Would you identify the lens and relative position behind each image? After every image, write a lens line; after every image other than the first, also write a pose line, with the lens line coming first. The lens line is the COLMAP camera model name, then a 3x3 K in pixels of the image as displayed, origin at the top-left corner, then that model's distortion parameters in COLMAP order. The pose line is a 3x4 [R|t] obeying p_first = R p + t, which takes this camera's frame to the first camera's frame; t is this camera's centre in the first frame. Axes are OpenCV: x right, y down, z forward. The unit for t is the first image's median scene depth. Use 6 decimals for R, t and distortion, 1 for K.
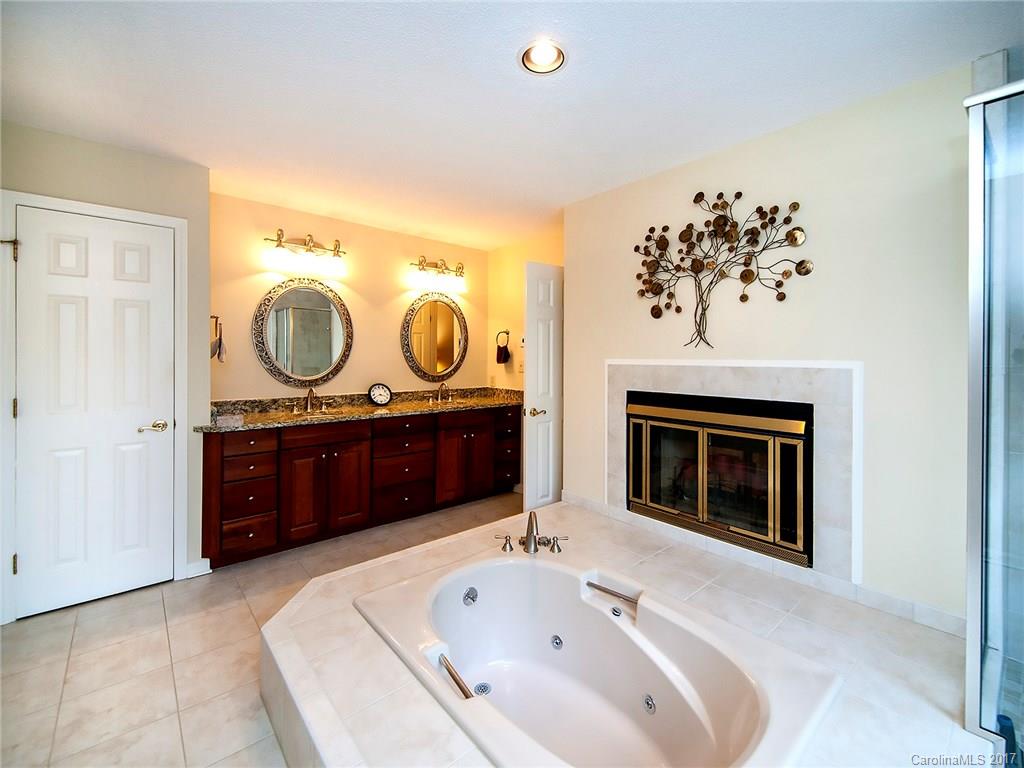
lens RADIAL K [[443.5, 0, 534.5], [0, 443.5, 356.0], [0, 0, 1]] dist [0.002423, 0.000176]
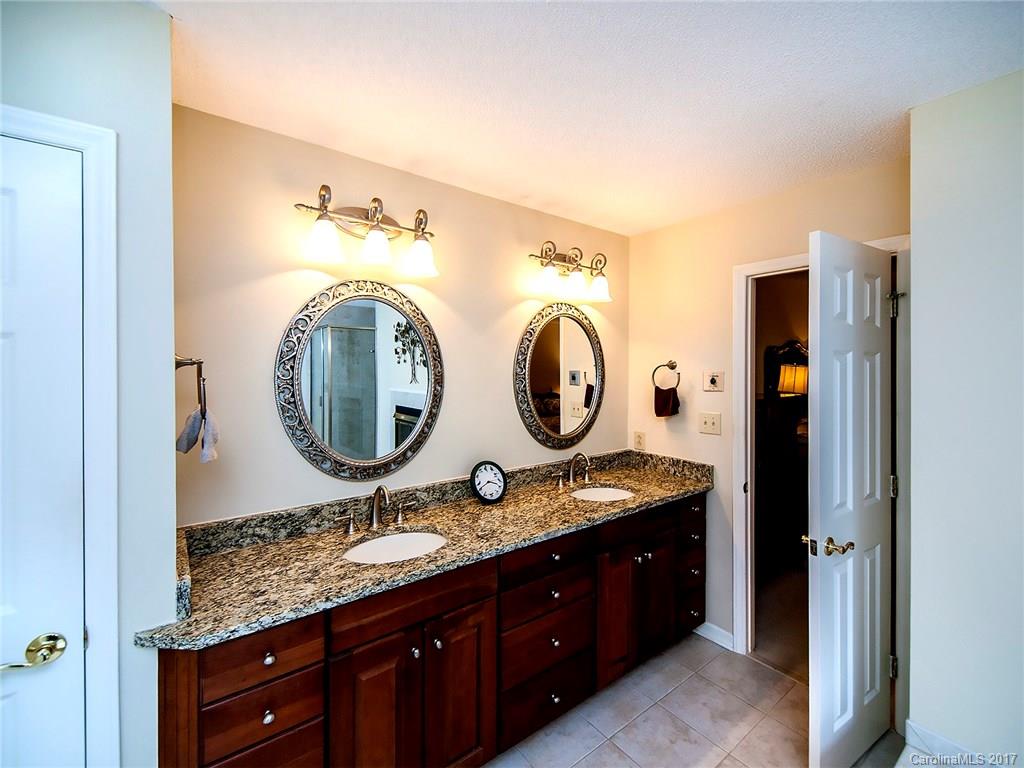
lens RADIAL K [[425.2, 0, 506.3], [0, 425.2, 362.8], [0, 0, 1]] dist [0.002191, -0.000056]
pose [[0.995863, -0.005321, -0.090708, -0.284409], [0.004997, 0.999980, -0.003800, -0.067132], [0.090727, 0.003331, 0.995870, 0.470017]]
